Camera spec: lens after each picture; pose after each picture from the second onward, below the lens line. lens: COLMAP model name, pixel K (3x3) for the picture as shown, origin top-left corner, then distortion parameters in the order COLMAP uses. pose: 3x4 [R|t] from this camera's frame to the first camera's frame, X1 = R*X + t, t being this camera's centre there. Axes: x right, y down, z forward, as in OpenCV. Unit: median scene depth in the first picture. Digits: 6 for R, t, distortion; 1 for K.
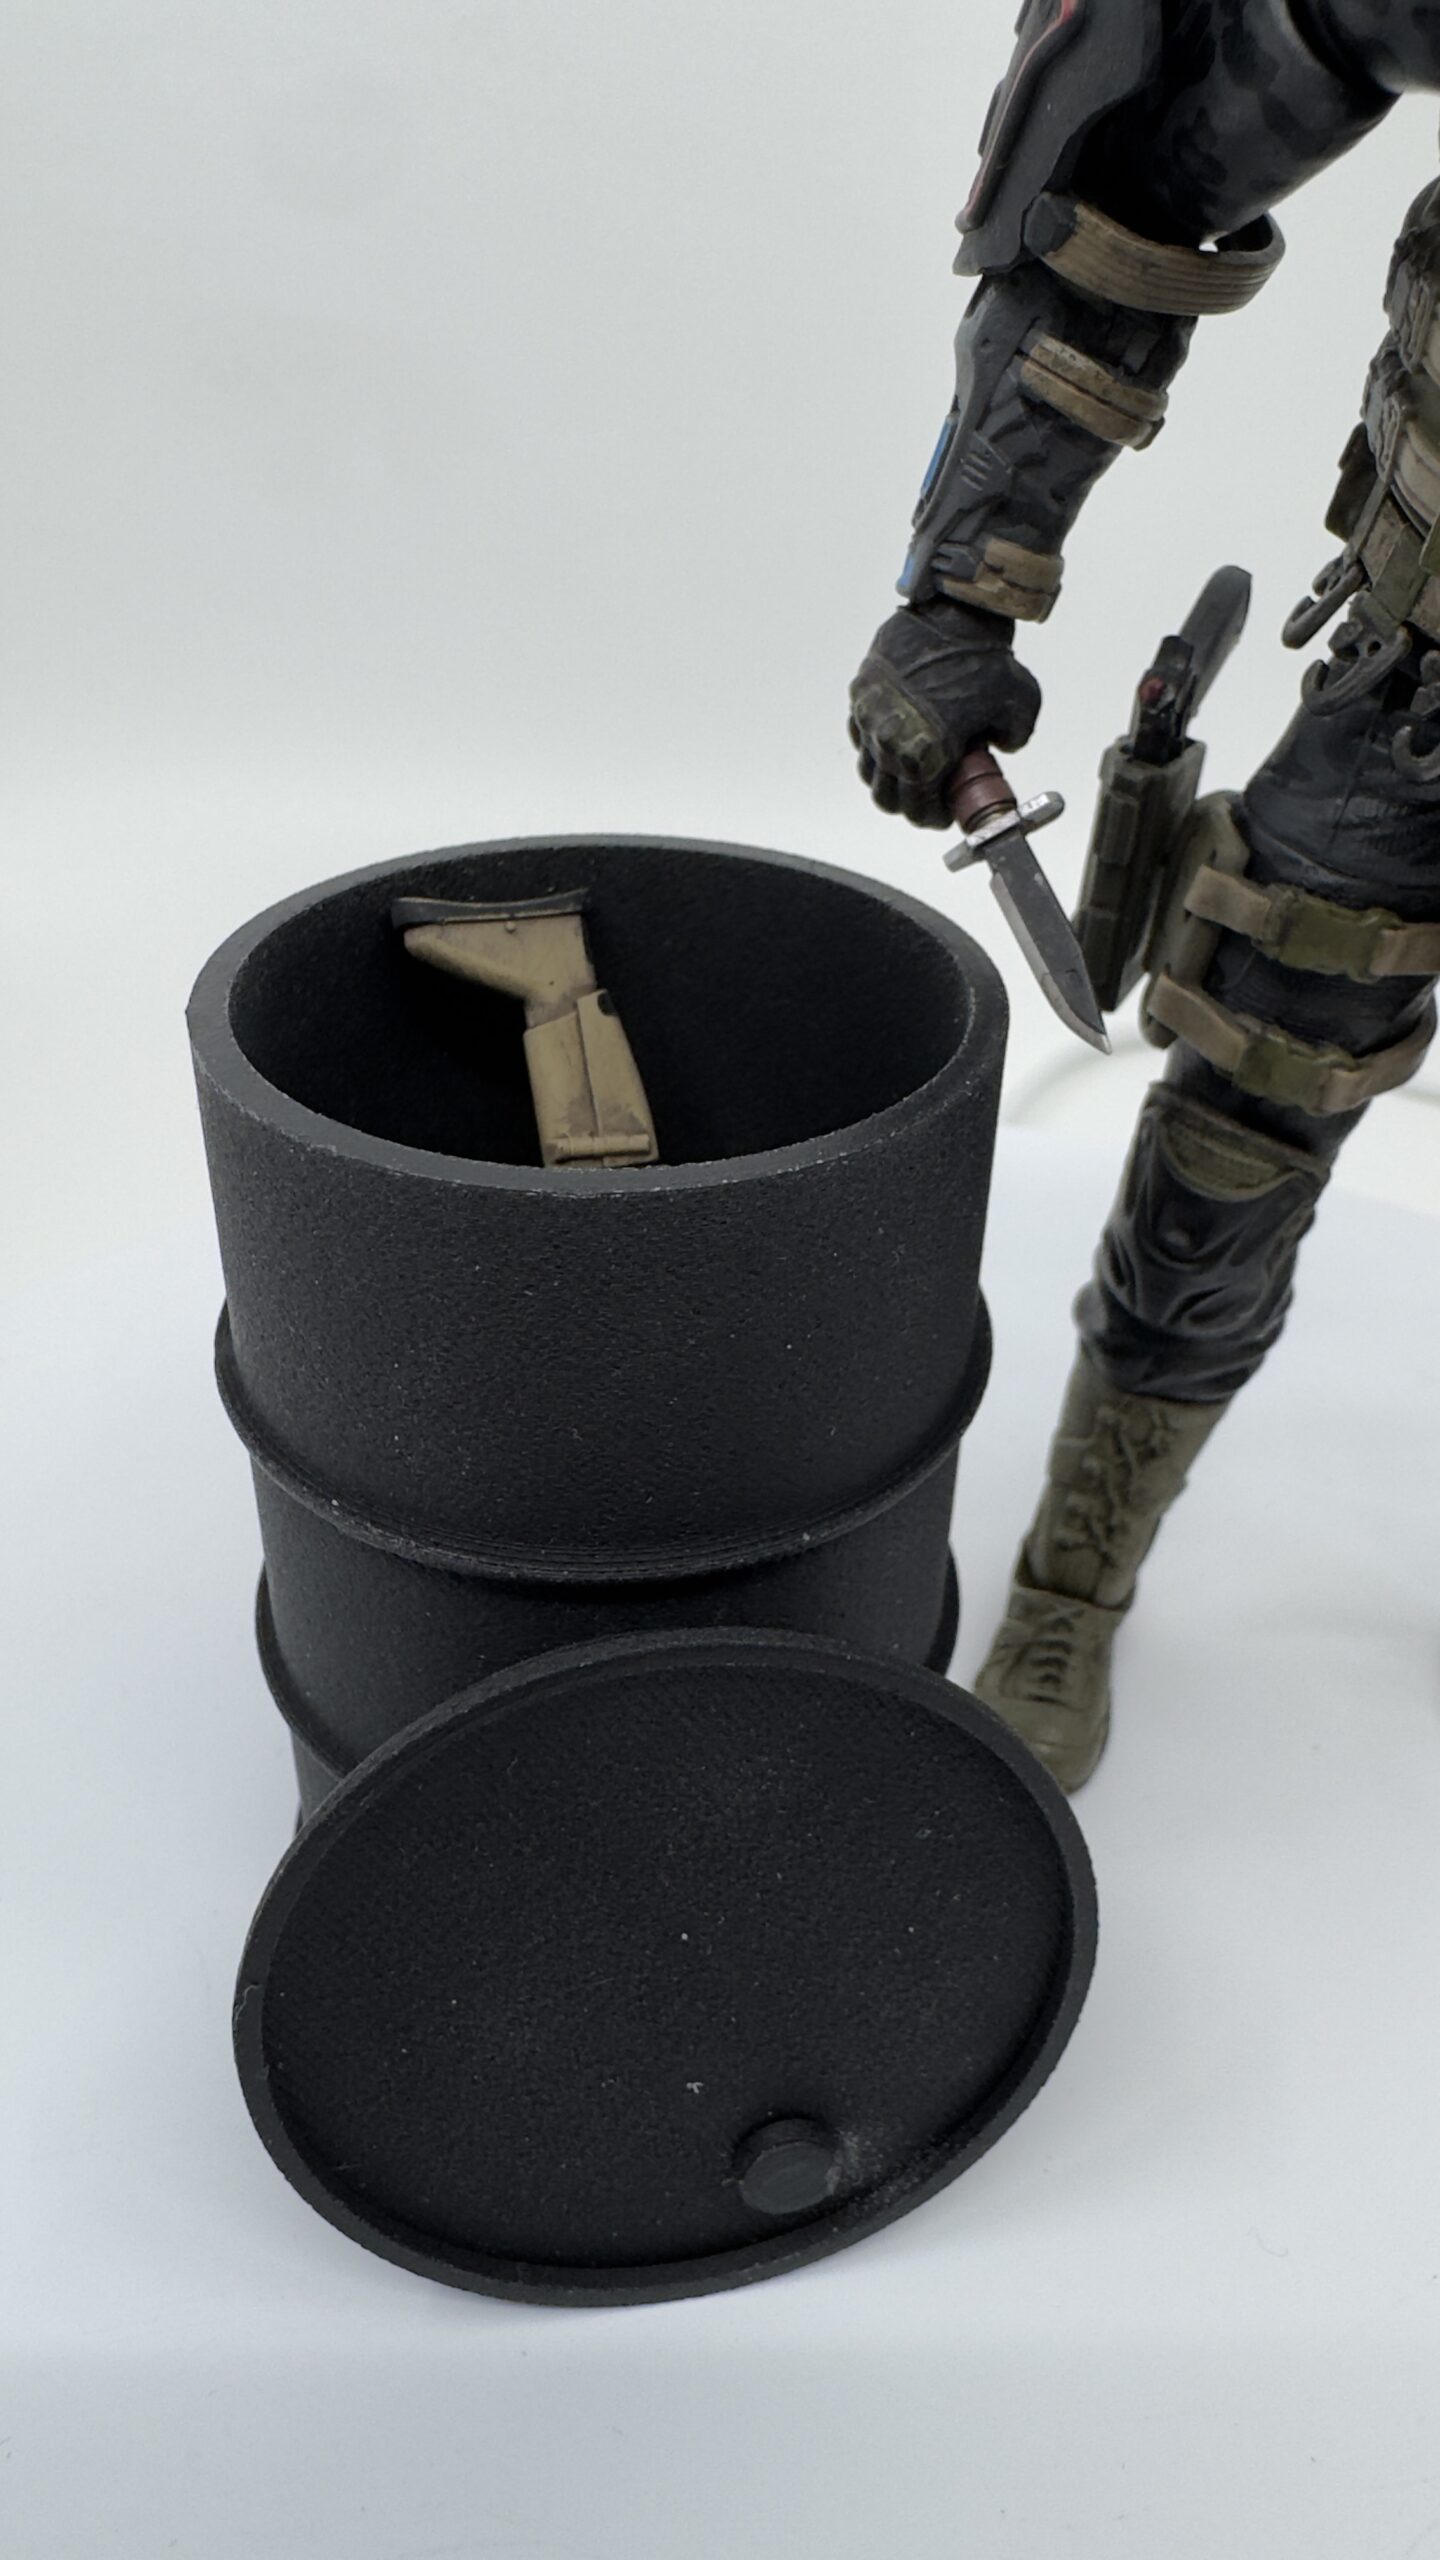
lens RADIAL K [[1909.2, 0, 743.2], [0, 1909.2, 1199.7], [0, 0, 1]] dist [0.007015, -0.002769]
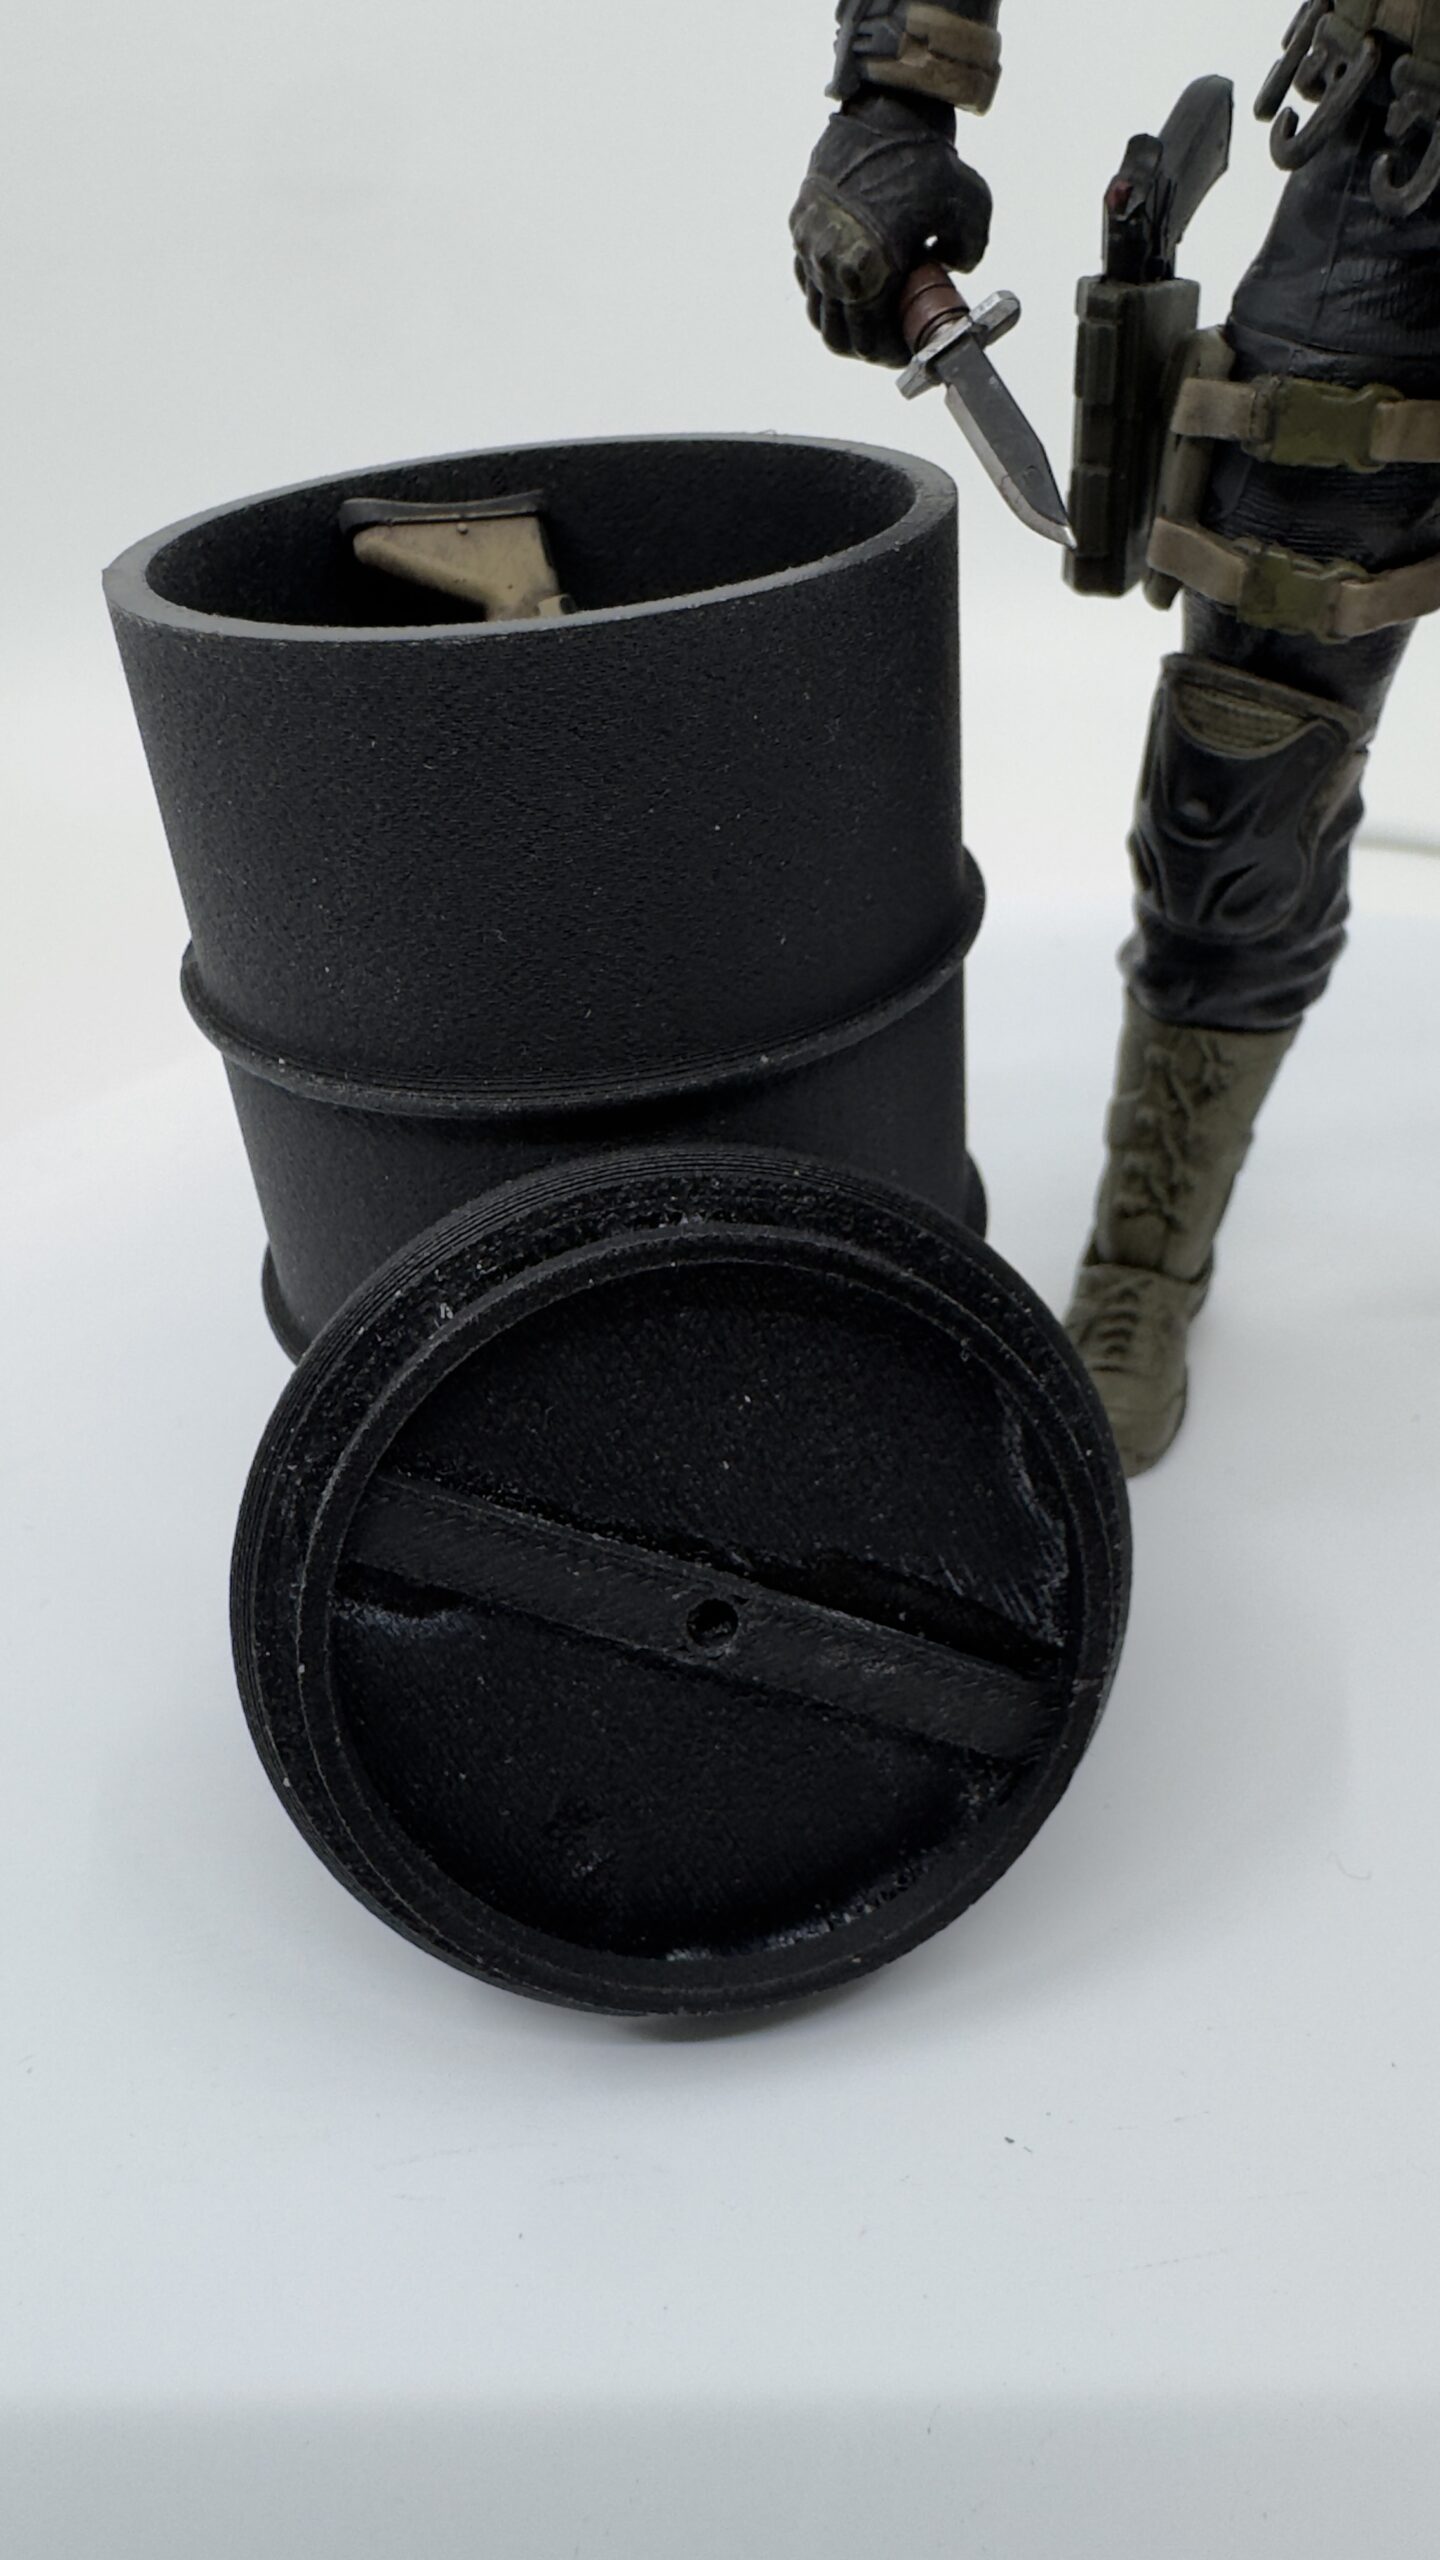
lens RADIAL K [[1909.2, 0, 727.6], [0, 1909.2, 1200.2], [0, 0, 1]] dist [0.007015, -0.002769]
pose [[0.992402, -0.060545, -0.107107, 0.099915], [0.060647, 0.998157, -0.002308, 0.221444], [0.107050, -0.004205, 0.994245, 0.056236]]
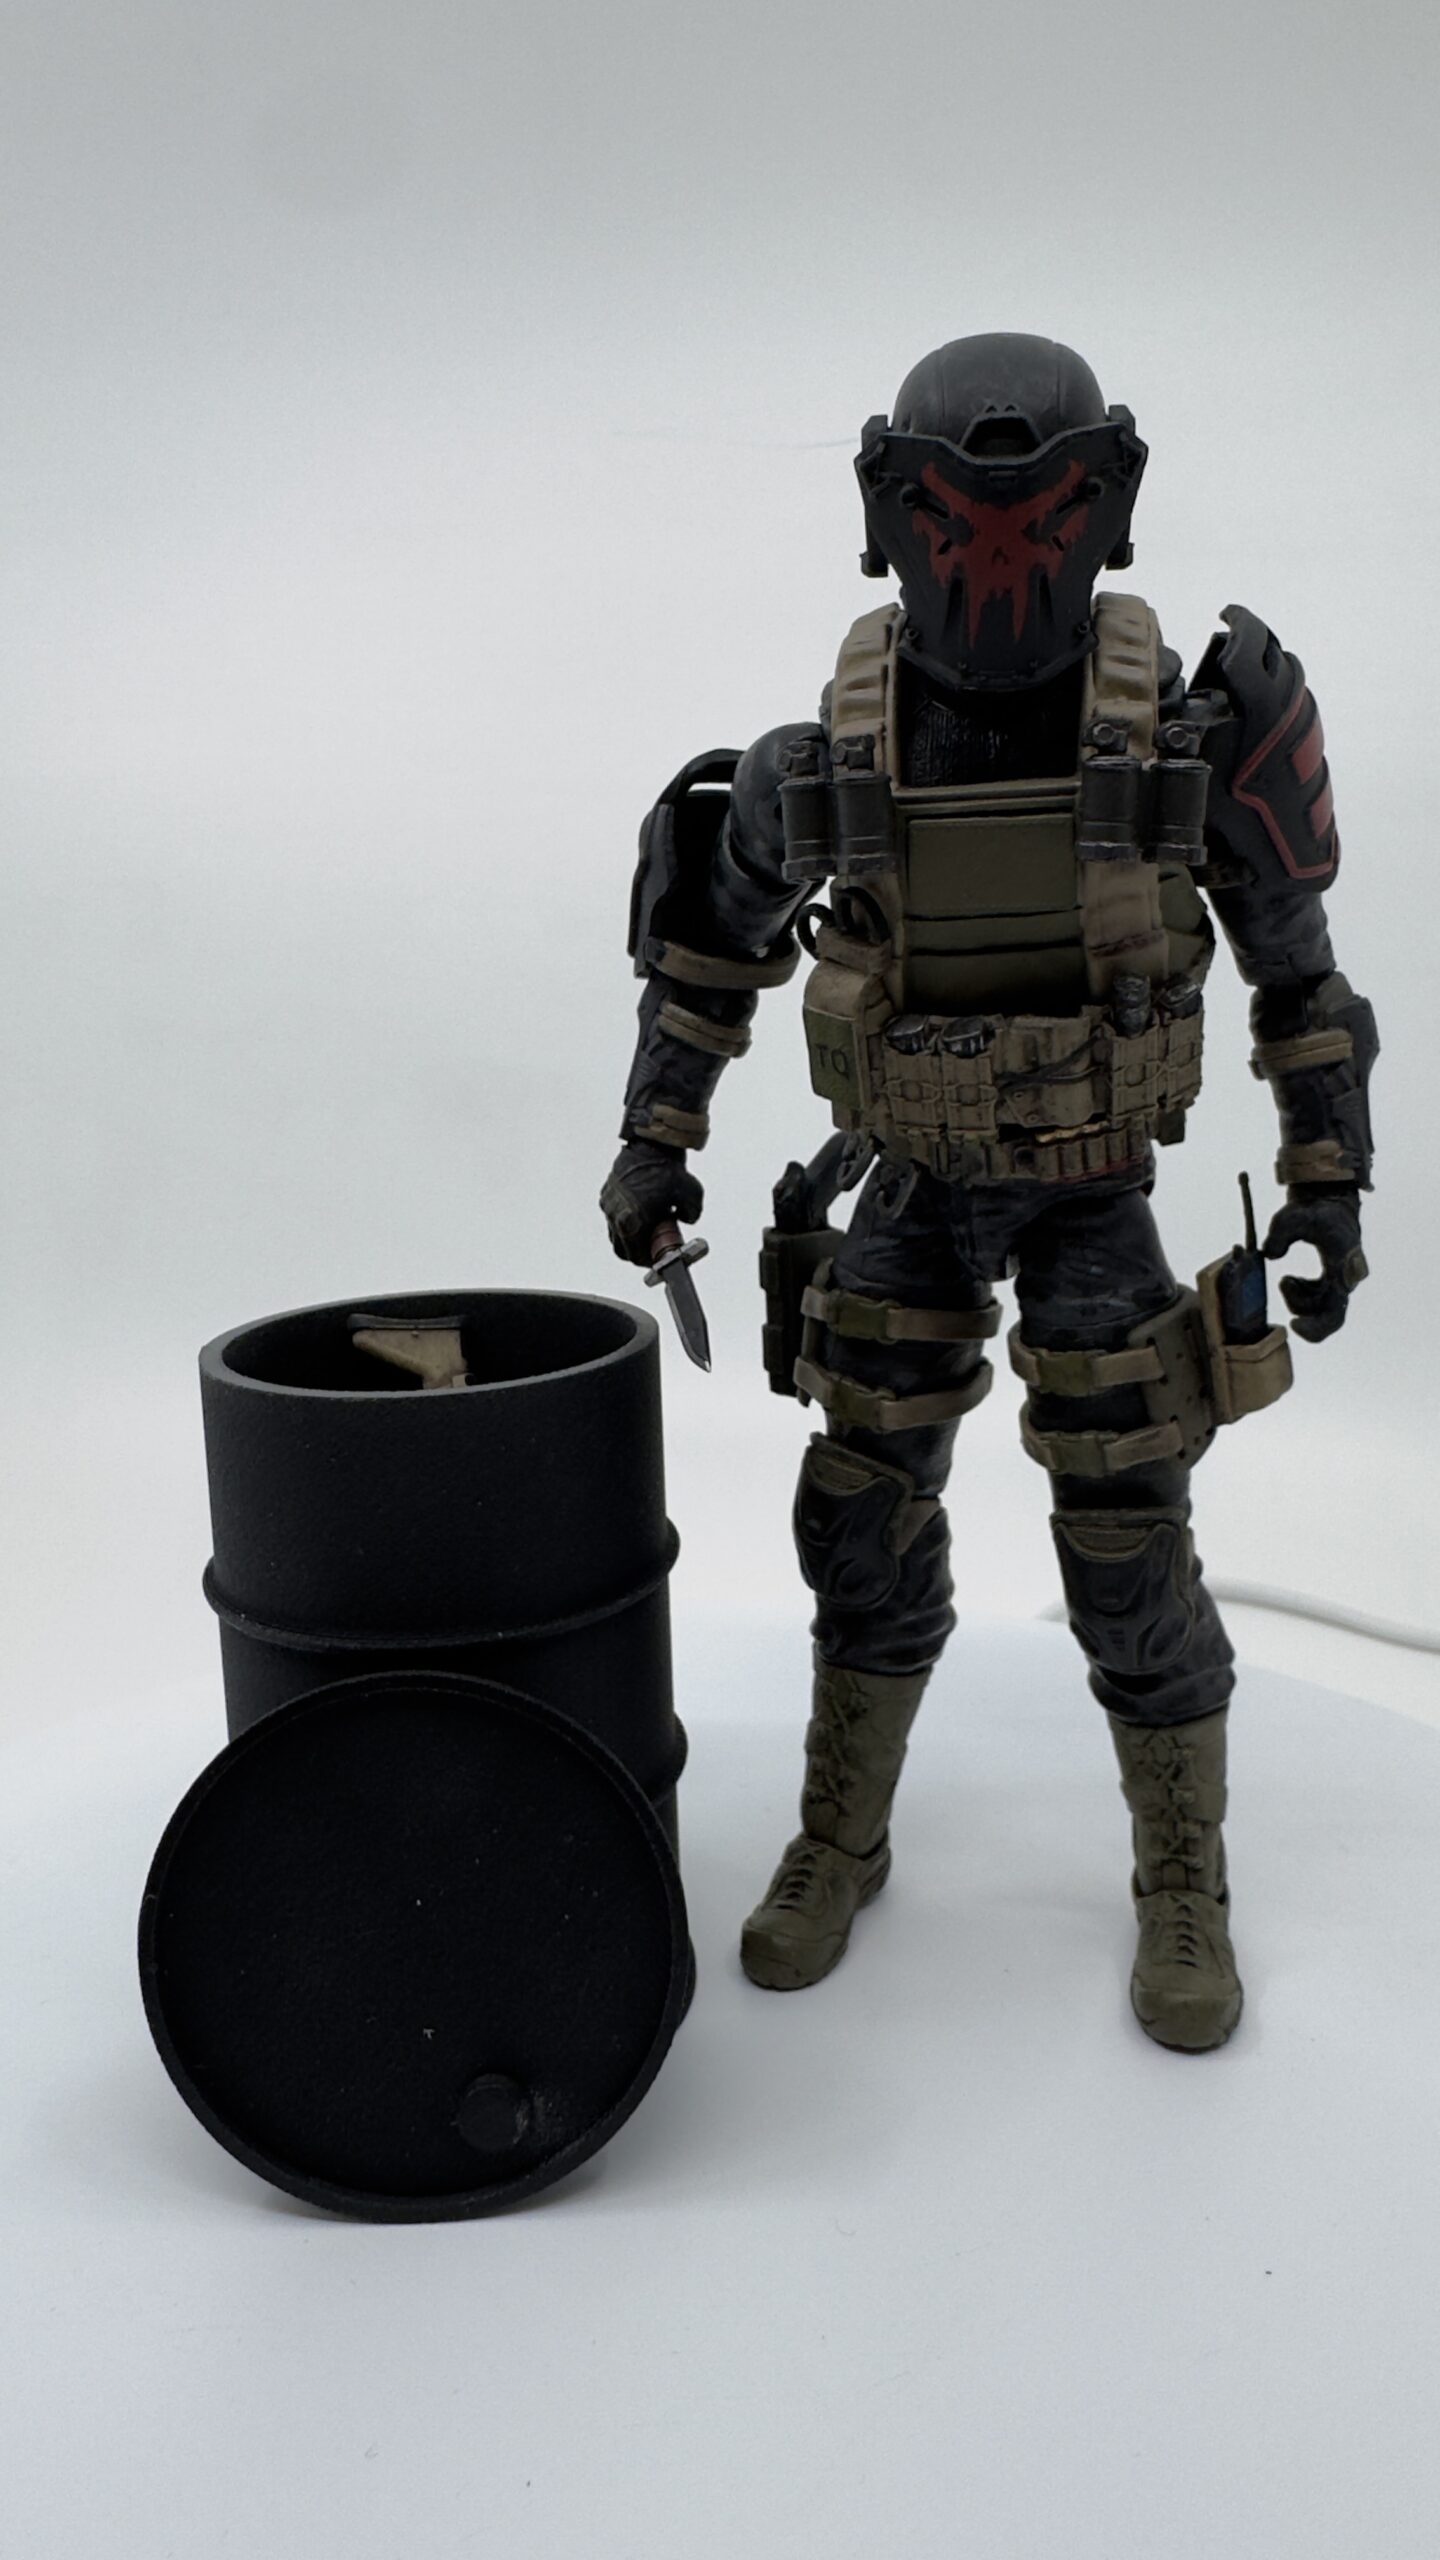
lens RADIAL K [[1909.2, 0, 733.3], [0, 1909.2, 1155.9], [0, 0, 1]] dist [0.007015, -0.002769]
pose [[0.984929, -0.038583, -0.168601, 0.488098], [-0.032172, 0.916920, -0.397772, 0.411062], [0.169941, 0.397201, 0.901860, -0.602920]]
